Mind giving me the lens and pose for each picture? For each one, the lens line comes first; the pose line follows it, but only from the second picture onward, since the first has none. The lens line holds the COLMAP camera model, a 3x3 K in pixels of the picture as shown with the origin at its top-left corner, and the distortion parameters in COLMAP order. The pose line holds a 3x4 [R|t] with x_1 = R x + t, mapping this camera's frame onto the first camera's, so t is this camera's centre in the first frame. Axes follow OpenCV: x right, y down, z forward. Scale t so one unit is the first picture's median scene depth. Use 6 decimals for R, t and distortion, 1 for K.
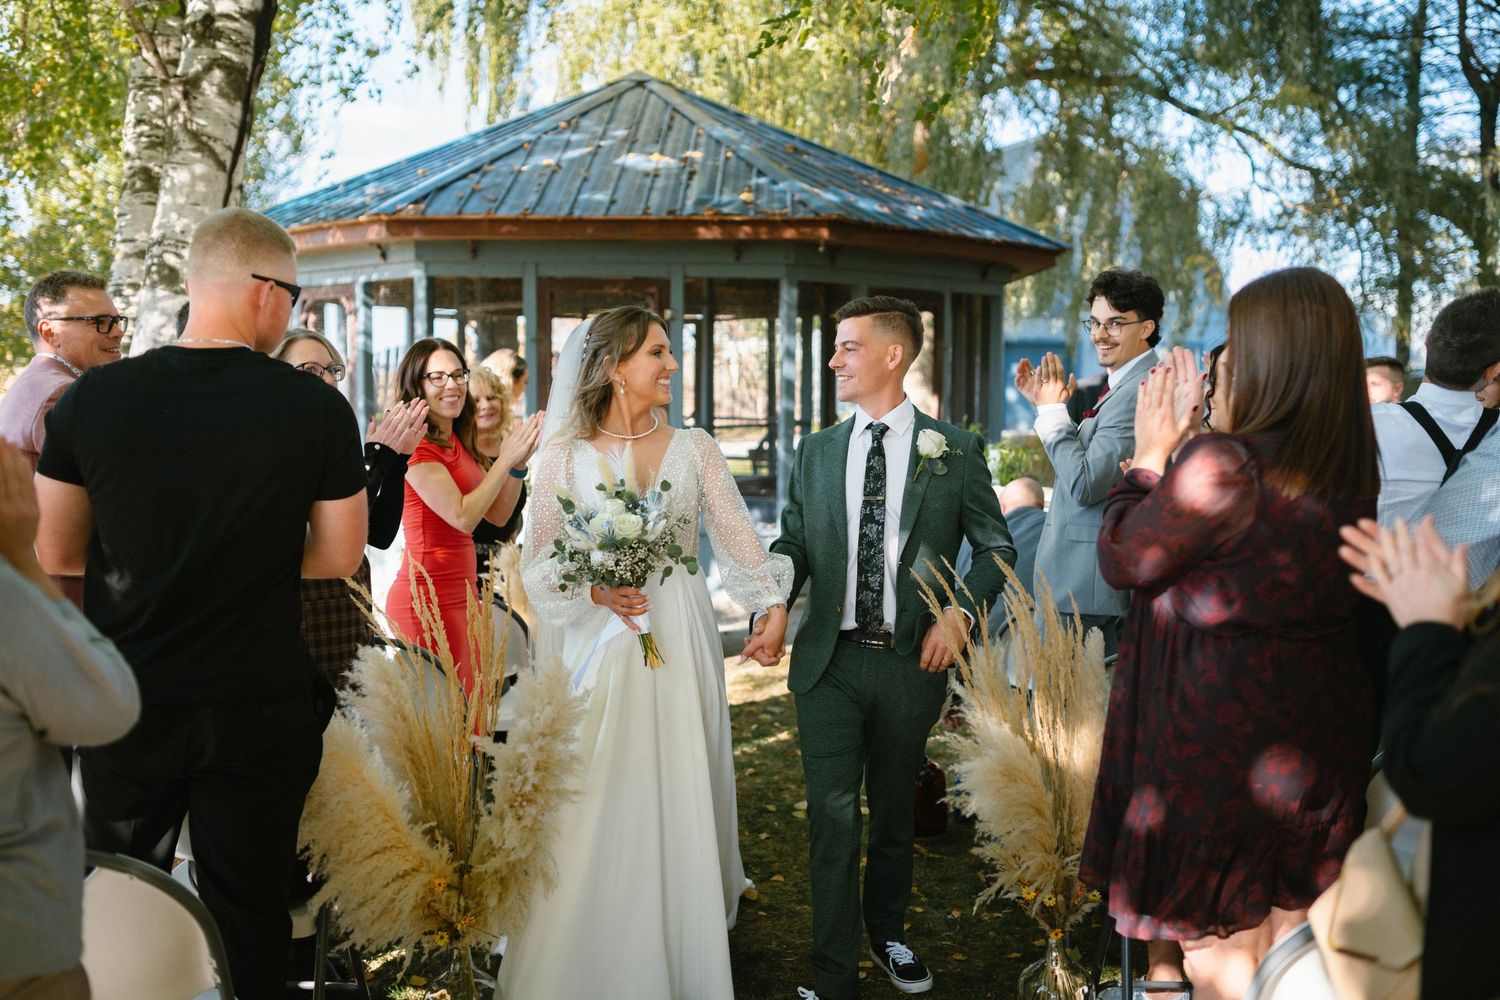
lens RADIAL K [[1513.0, 0, 750.0], [0, 1513.0, 500.0], [0, 0, 1]] dist [0.002773, -0.000809]
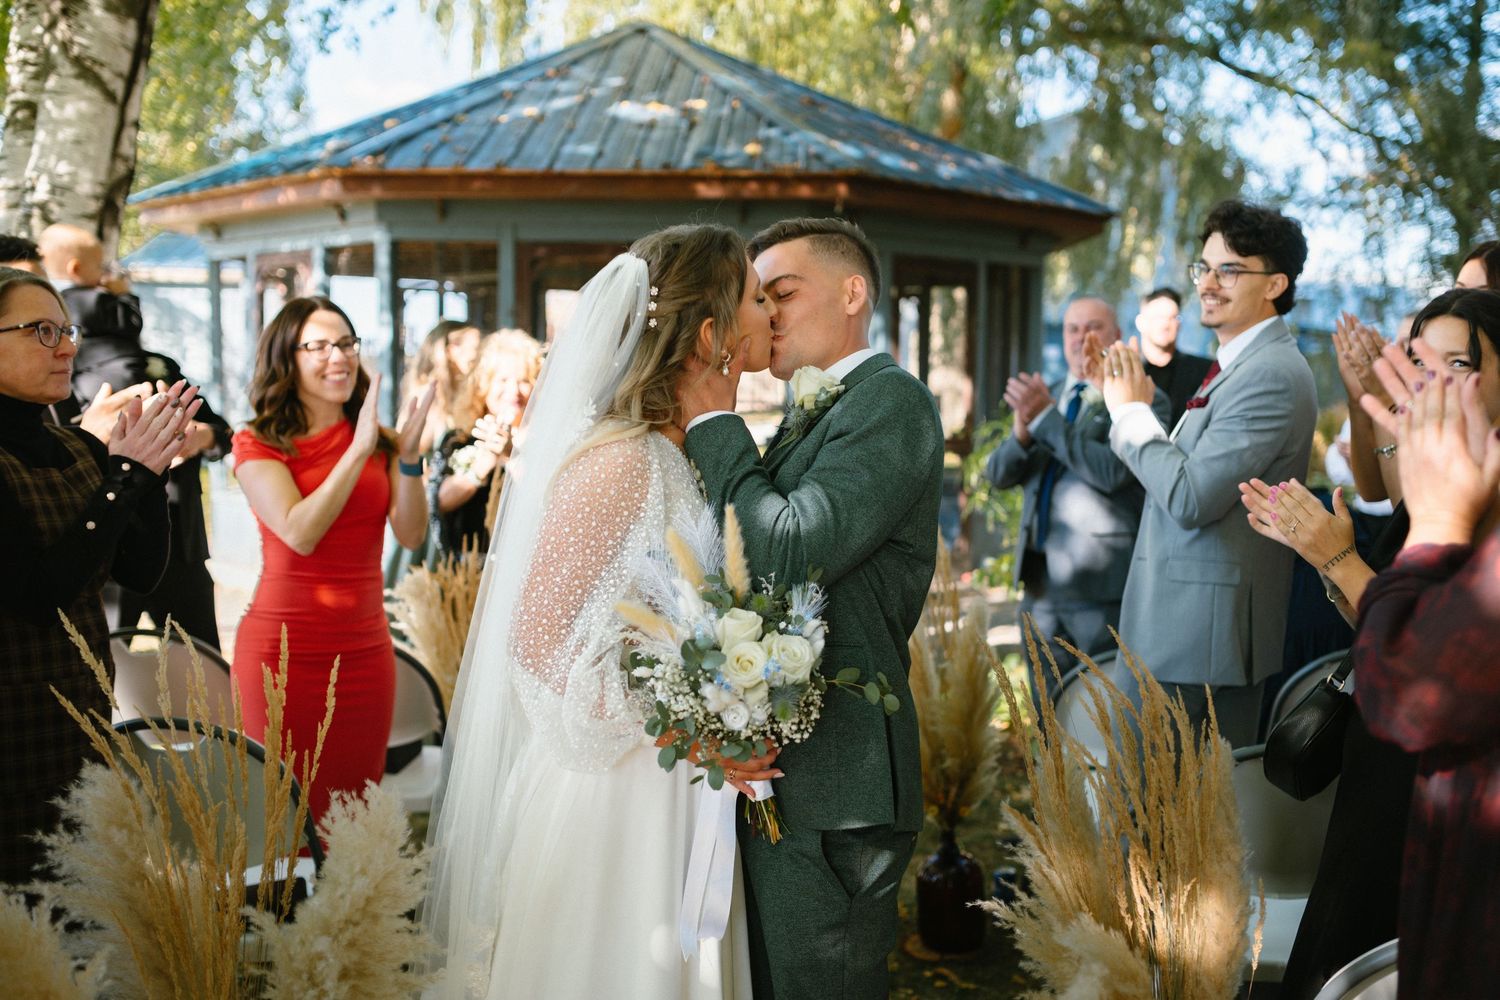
lens RADIAL K [[1507.9, 0, 722.5], [0, 1507.9, 519.8], [0, 0, 1]] dist [-0.004563, 0.002758]
pose [[0.999359, 0.006728, -0.035162, 0.011507], [-0.005884, 0.999694, 0.024030, -0.006852], [0.035313, -0.023807, 0.999093, 0.119904]]
